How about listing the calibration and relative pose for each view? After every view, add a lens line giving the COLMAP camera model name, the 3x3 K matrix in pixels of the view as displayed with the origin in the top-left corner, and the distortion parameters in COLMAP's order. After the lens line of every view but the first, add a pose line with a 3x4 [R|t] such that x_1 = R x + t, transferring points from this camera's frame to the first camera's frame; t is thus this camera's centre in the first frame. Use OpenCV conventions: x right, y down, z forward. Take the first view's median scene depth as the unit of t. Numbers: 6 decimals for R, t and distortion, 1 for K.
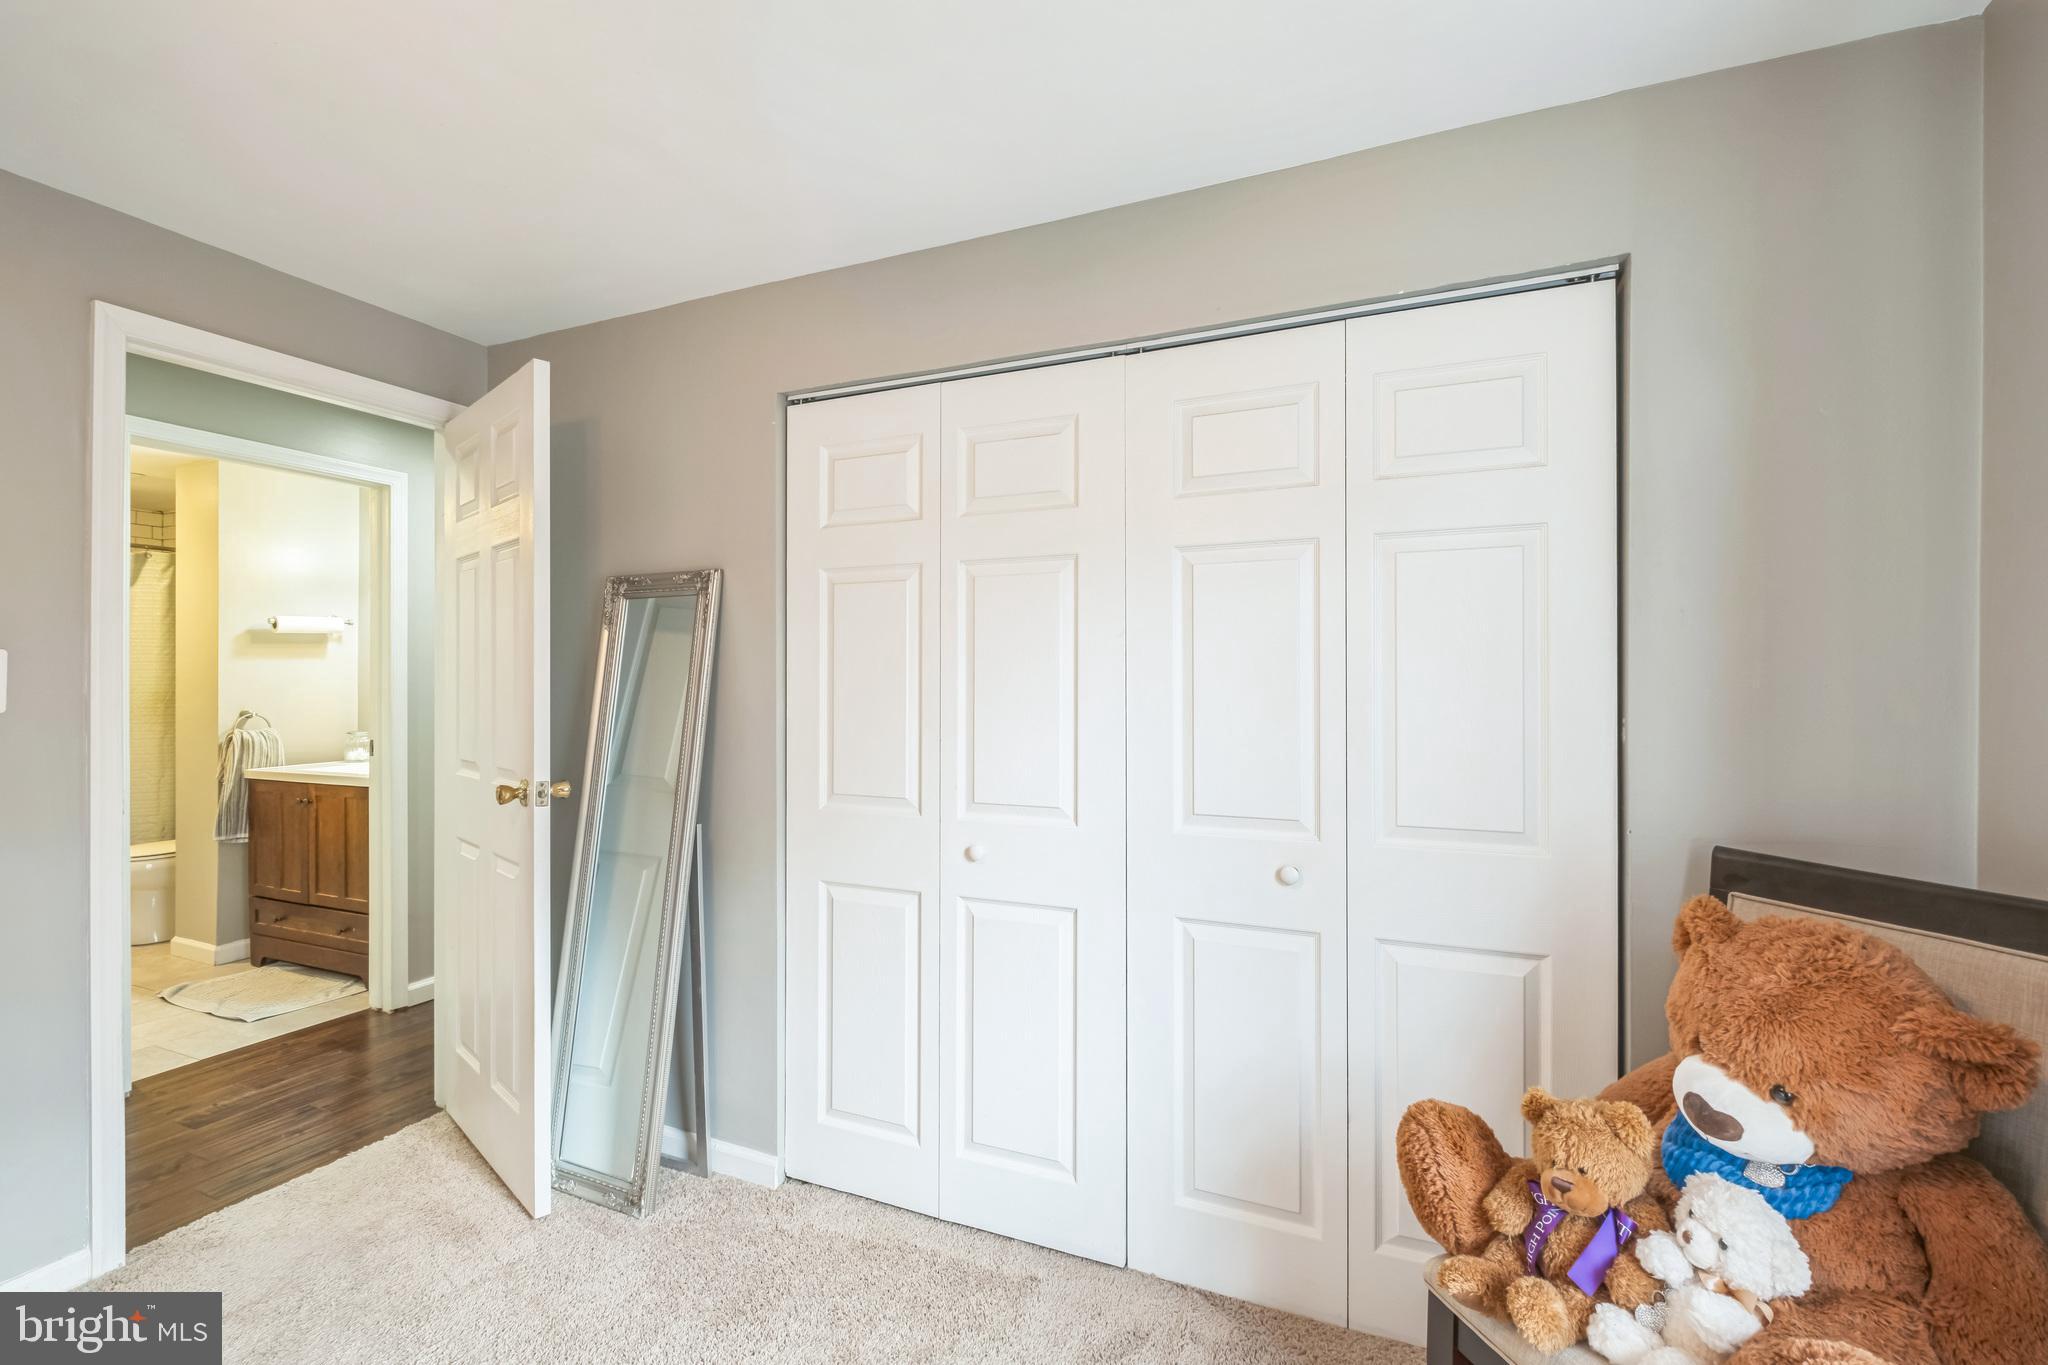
lens RADIAL K [[883.0, 0, 1019.2], [0, 883.0, 666.9], [0, 0, 1]] dist [0.003584, -0.004113]
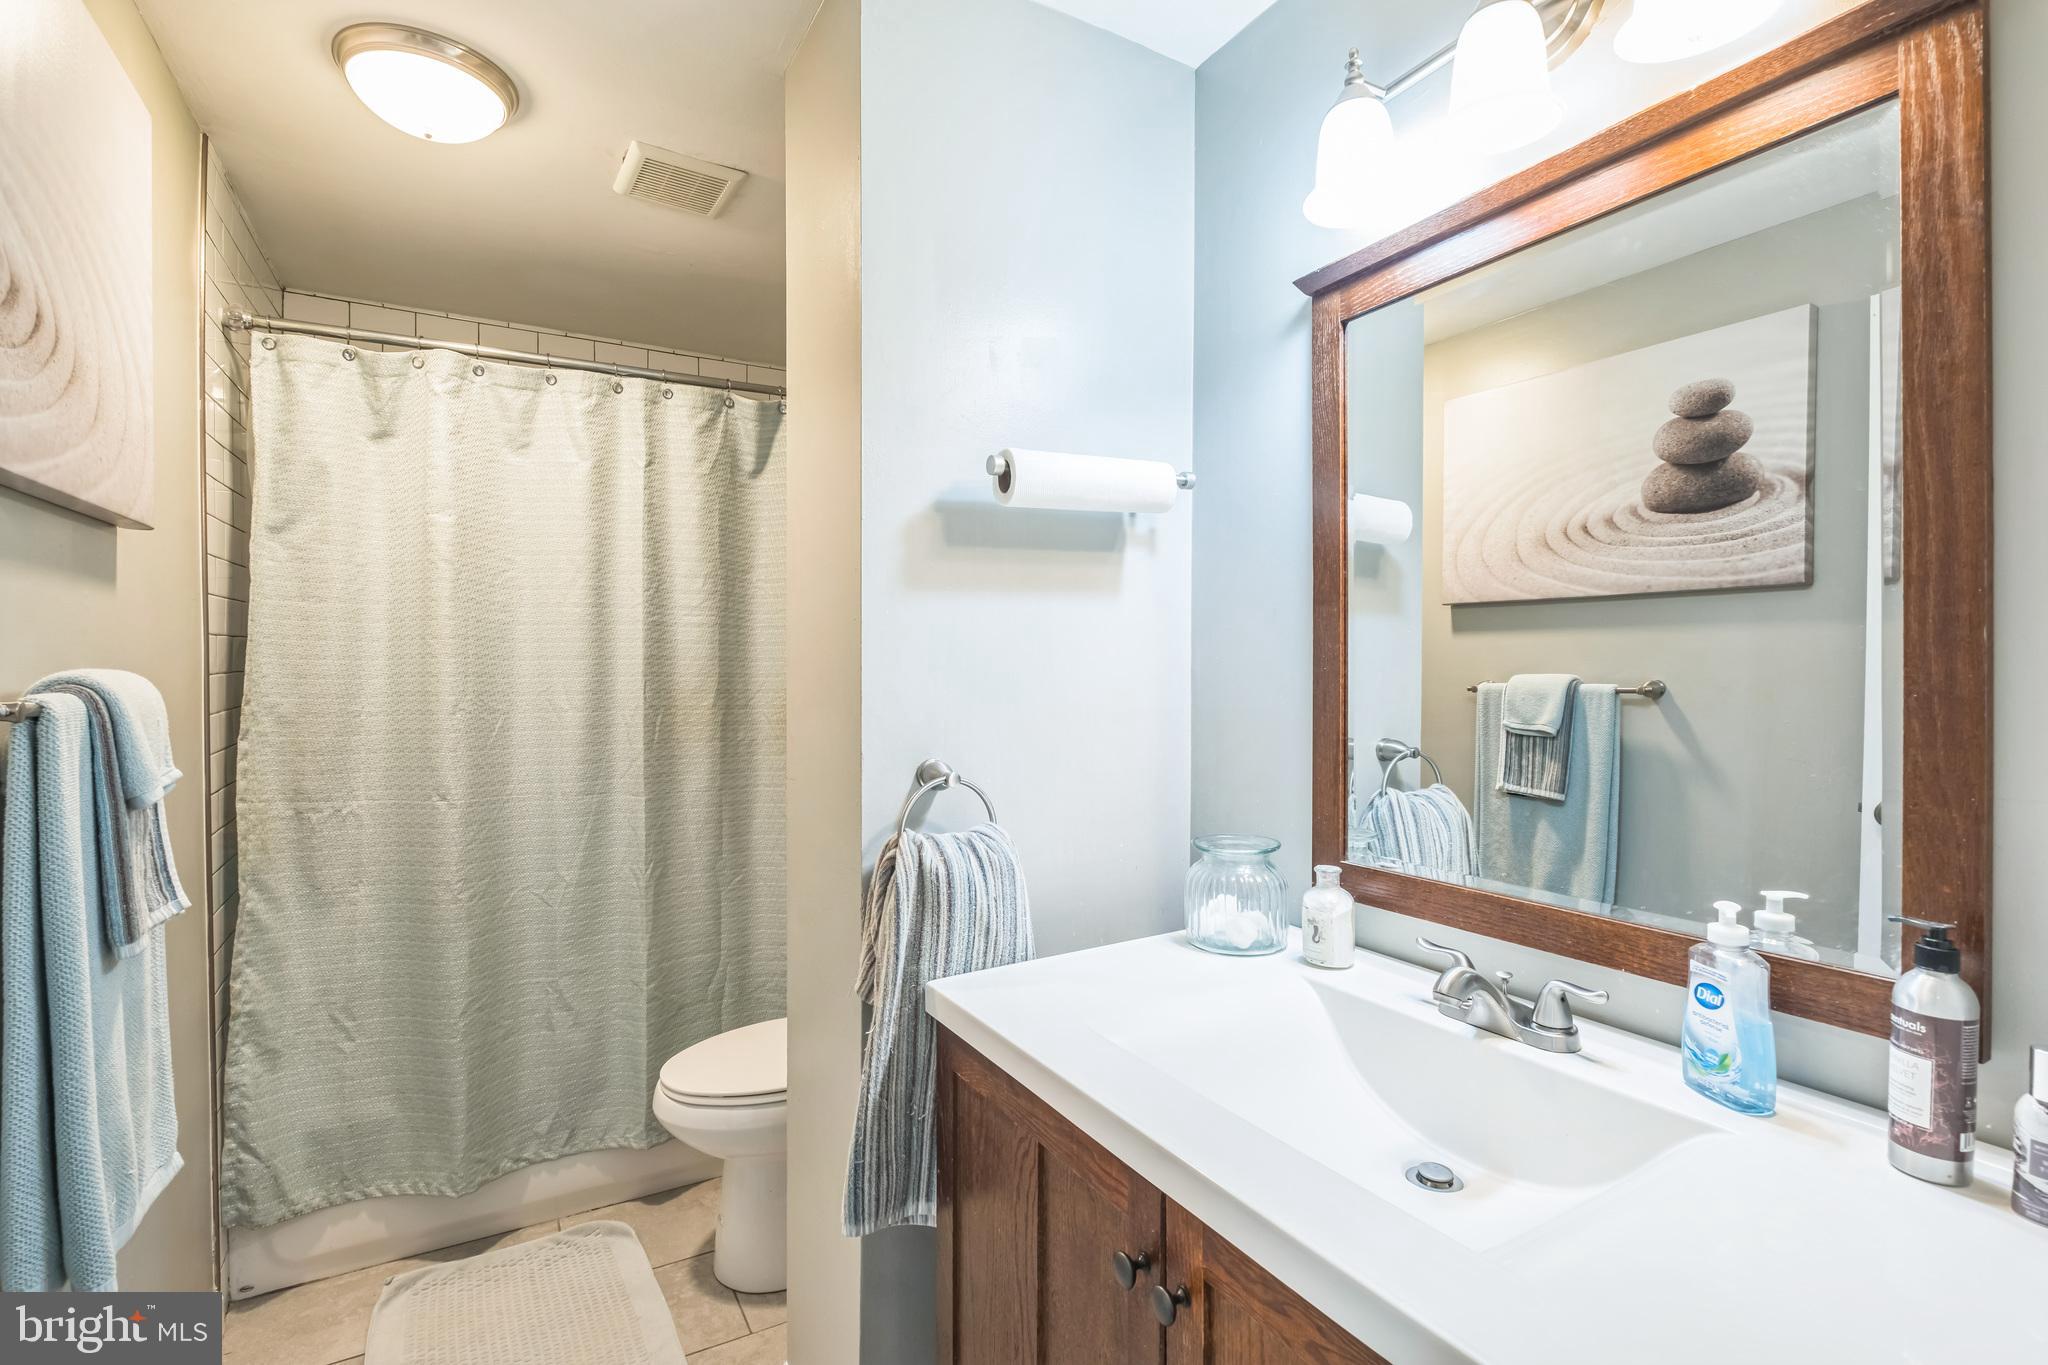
lens RADIAL K [[928.7, 0, 1024.0], [0, 928.7, 682.5], [0, 0, 1]] dist [-0.000015, -0.000007]
pose [[0.806450, 0.011765, -0.591185, -0.675277], [0.004071, 0.999668, 0.025447, 0.014546], [0.591288, -0.022928, 0.806134, 0.778222]]
